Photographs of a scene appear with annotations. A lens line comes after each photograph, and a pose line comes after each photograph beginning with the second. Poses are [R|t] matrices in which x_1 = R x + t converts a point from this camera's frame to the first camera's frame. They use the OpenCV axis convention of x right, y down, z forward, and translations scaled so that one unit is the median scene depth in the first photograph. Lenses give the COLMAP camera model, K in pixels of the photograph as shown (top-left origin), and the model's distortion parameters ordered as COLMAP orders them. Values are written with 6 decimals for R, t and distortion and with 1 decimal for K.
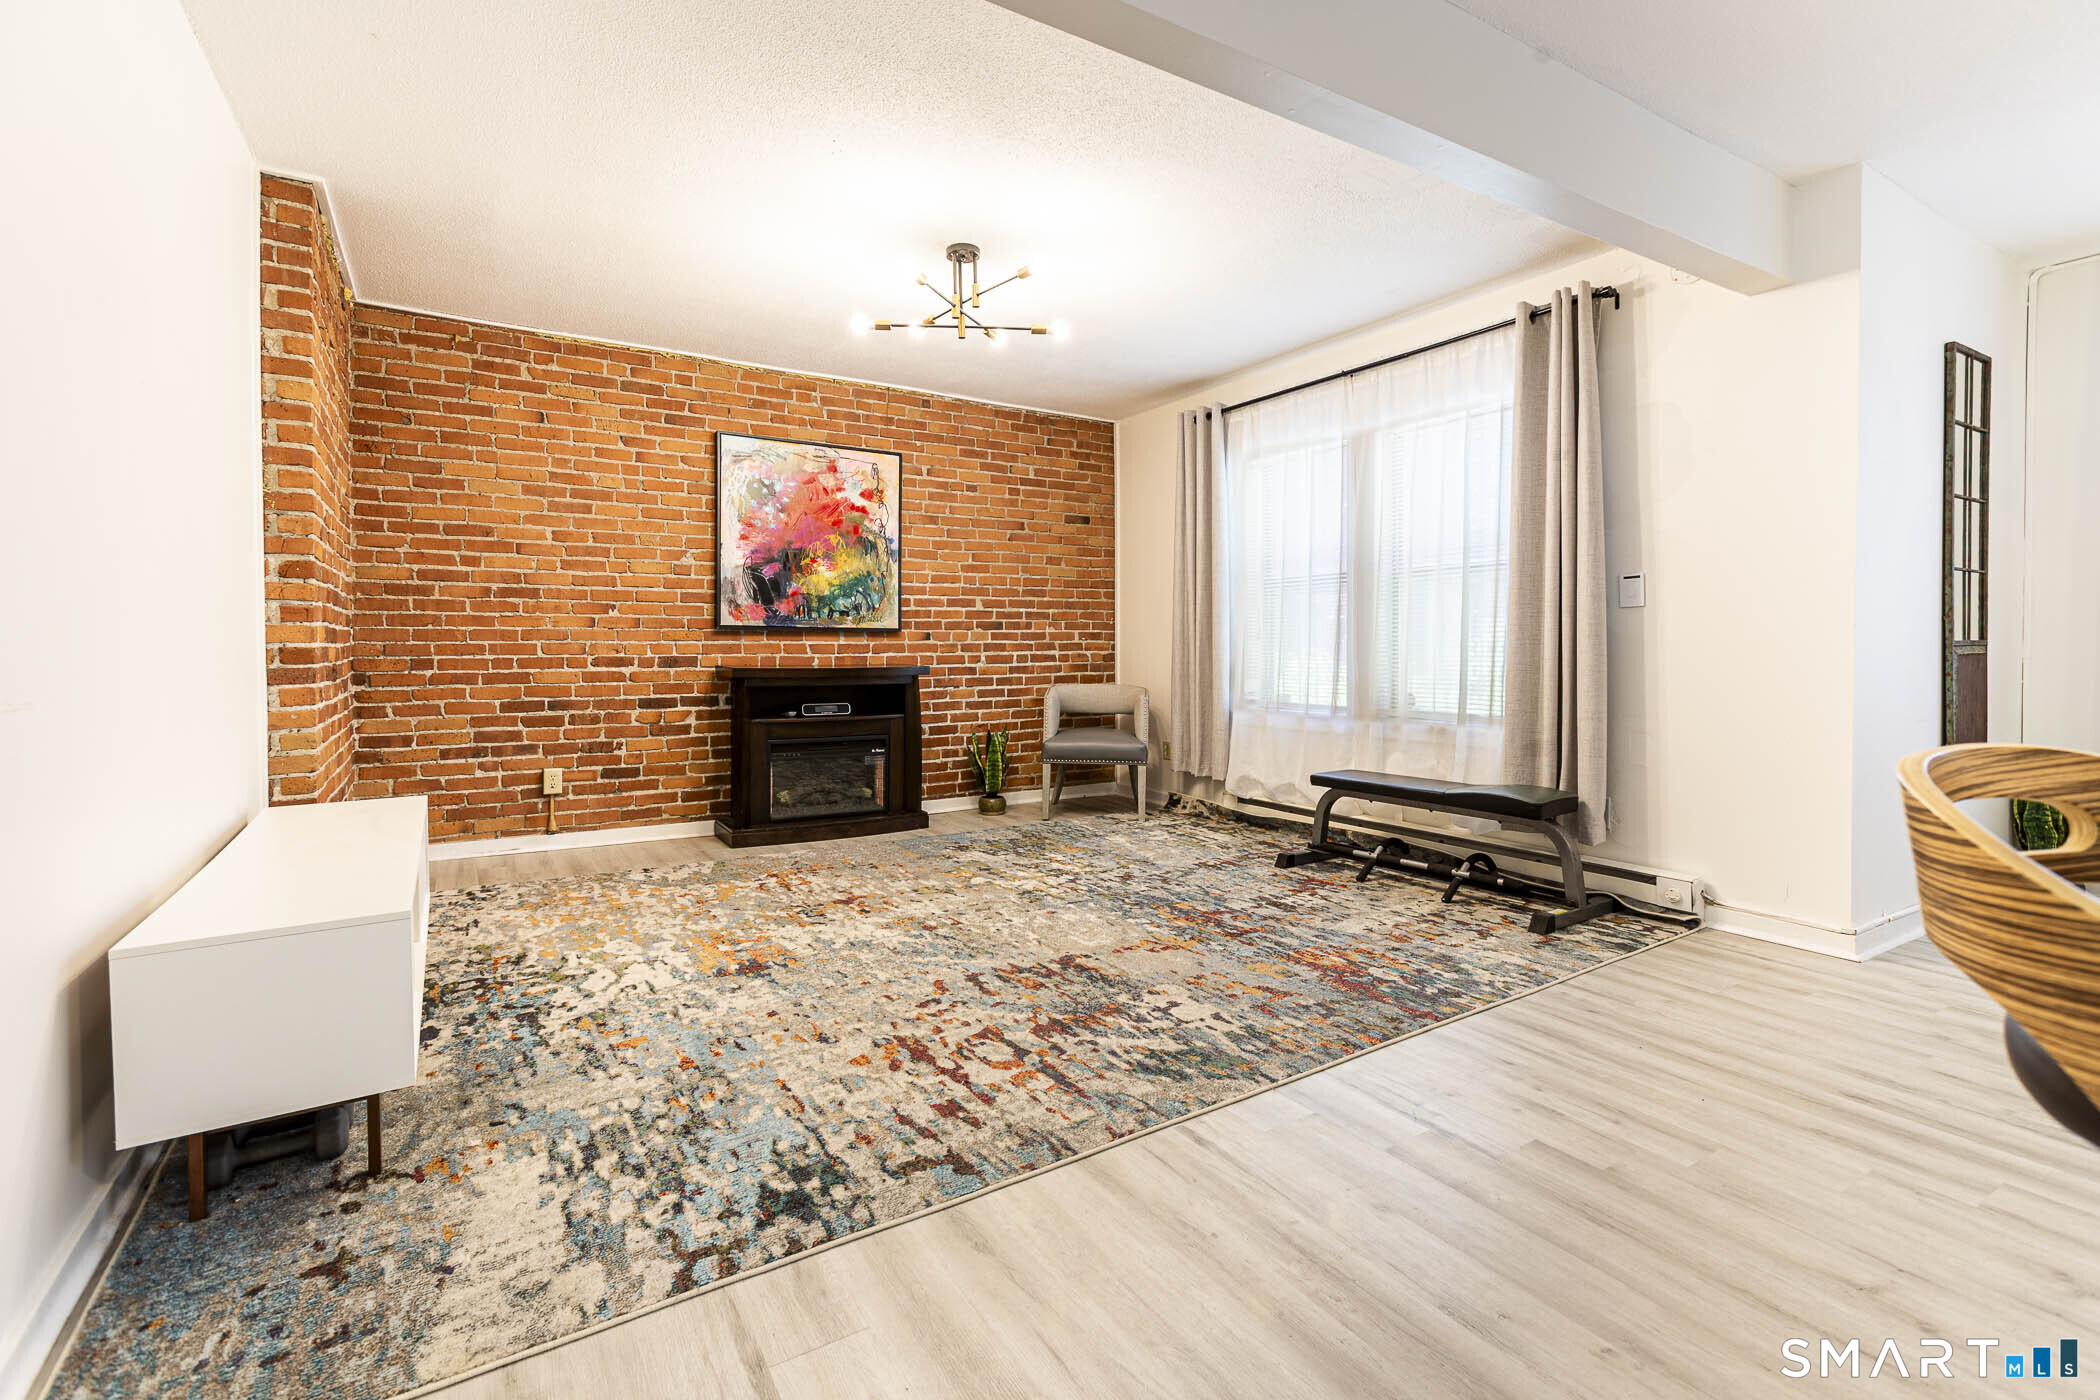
lens RADIAL K [[961.8, 0, 1026.6], [0, 961.8, 638.9], [0, 0, 1]] dist [-0.015914, 0.008086]
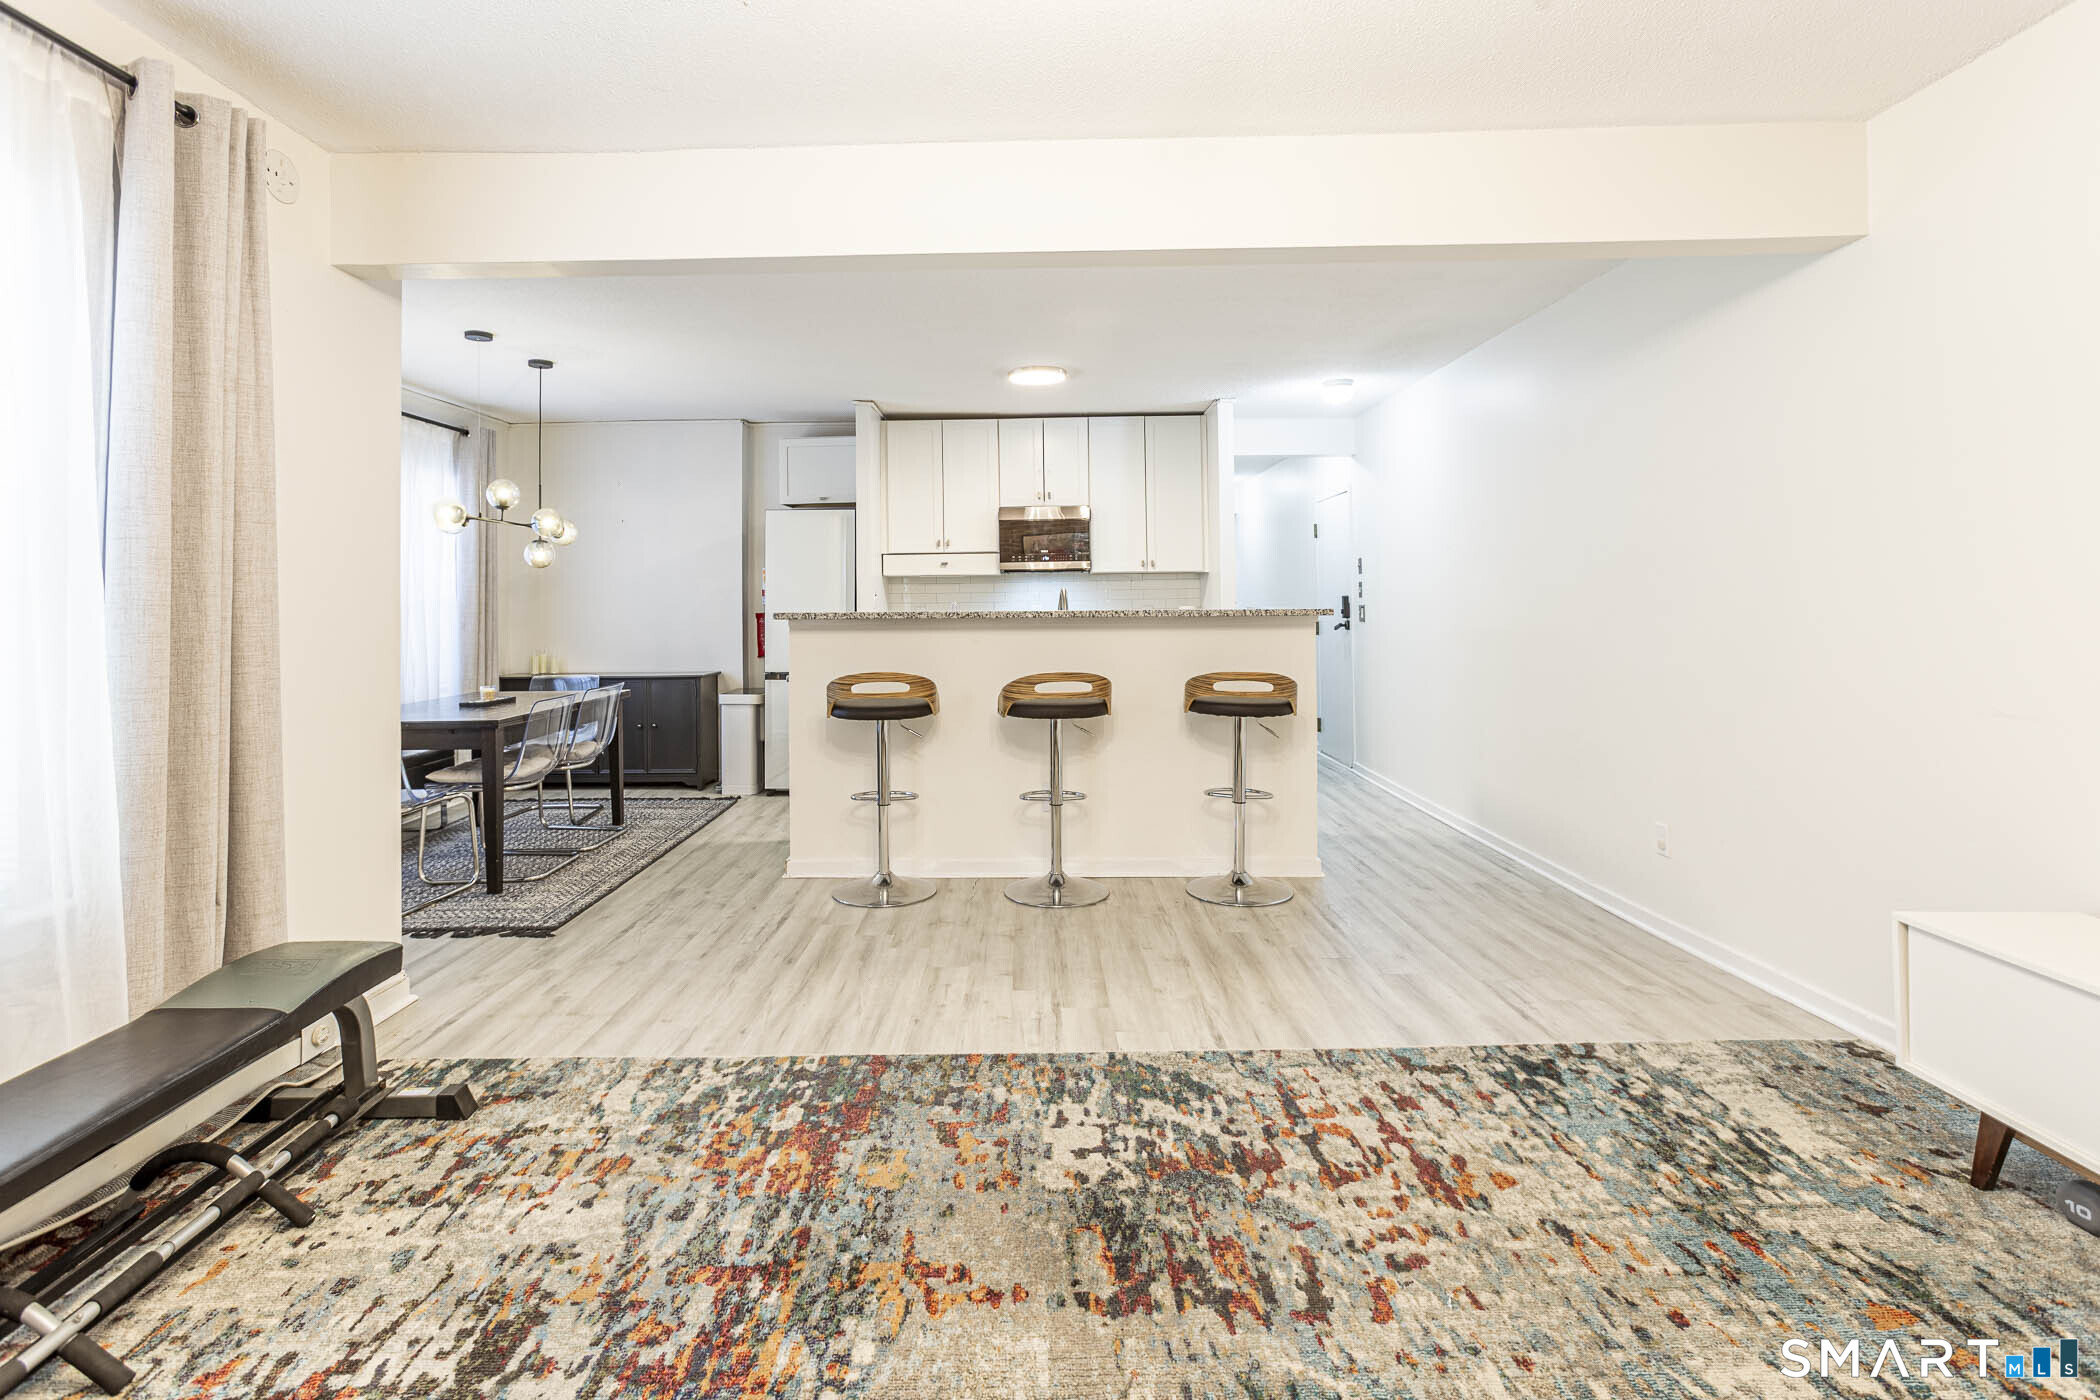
lens RADIAL K [[961.8, 0, 1003.1], [0, 961.8, 606.7], [0, 0, 1]] dist [-0.015914, 0.008086]
pose [[-0.844093, 0.013672, 0.536022, -0.134490], [0.010106, 0.999903, -0.009589, -0.041157], [-0.536101, -0.002677, -0.844150, 1.014022]]
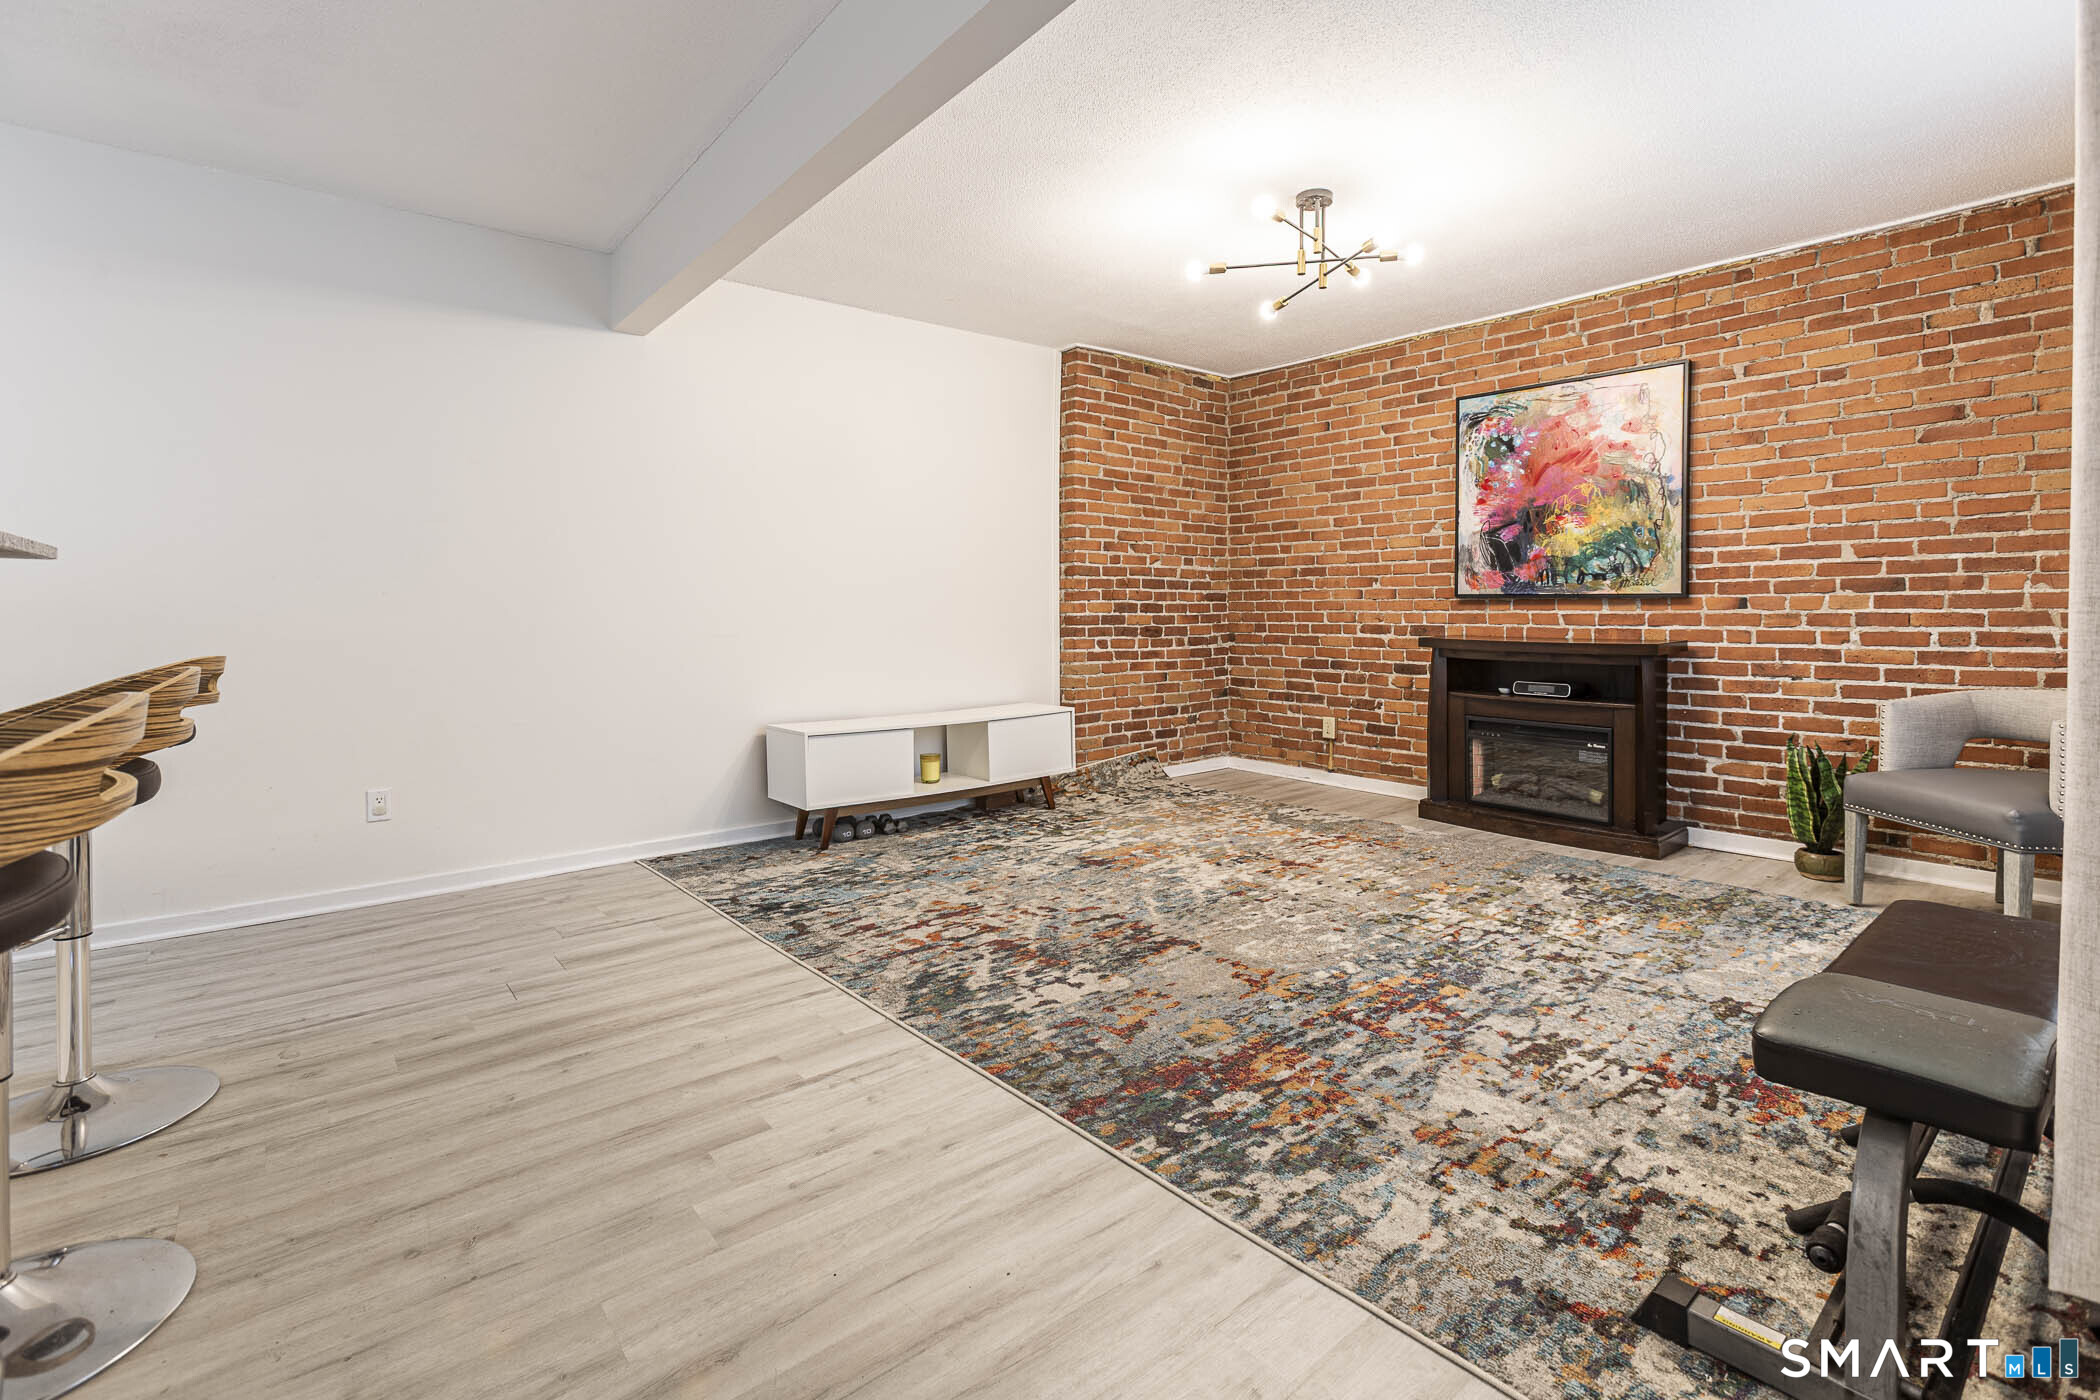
lens RADIAL K [[961.8, 0, 1055.1], [0, 961.8, 613.9], [0, 0, 1]] dist [-0.015914, 0.008086]
pose [[0.135003, 0.007167, -0.990819, 0.672054], [0.011365, 0.999897, 0.008781, -0.008048], [0.990780, -0.012446, 0.134908, 0.502296]]
